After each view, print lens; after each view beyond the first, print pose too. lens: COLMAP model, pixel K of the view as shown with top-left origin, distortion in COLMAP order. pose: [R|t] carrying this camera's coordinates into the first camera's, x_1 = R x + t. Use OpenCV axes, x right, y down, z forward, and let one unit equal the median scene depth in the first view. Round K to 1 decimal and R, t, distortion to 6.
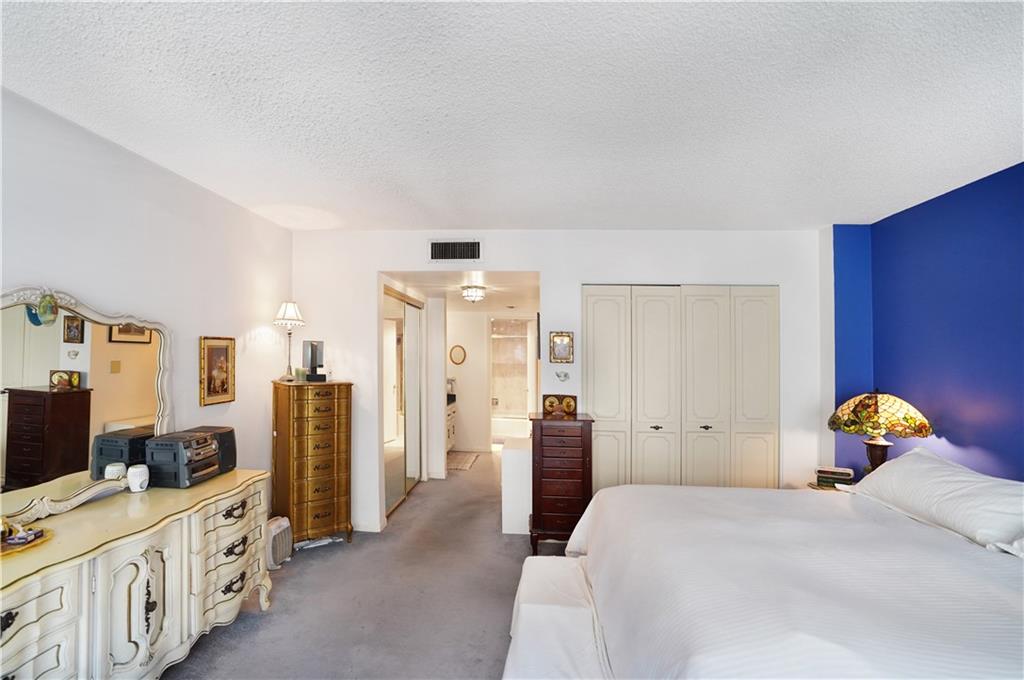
lens RADIAL K [[486.7, 0, 512.6], [0, 486.7, 356.7], [0, 0, 1]] dist [0.000274, 0.000219]
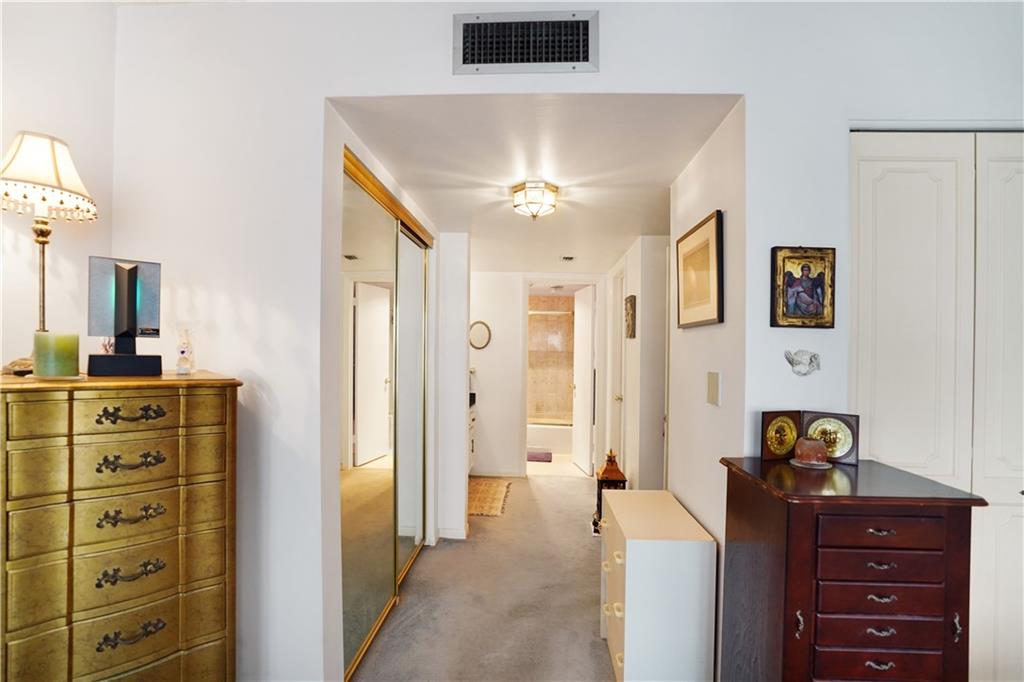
lens RADIAL K [[474.8, 0, 535.0], [0, 474.8, 339.5], [0, 0, 1]] dist [0.000850, 0.001517]
pose [[0.998717, 0.005109, 0.050380, -0.129844], [-0.004049, 0.999769, -0.021124, 0.030502], [-0.050476, 0.020893, 0.998507, 0.633367]]
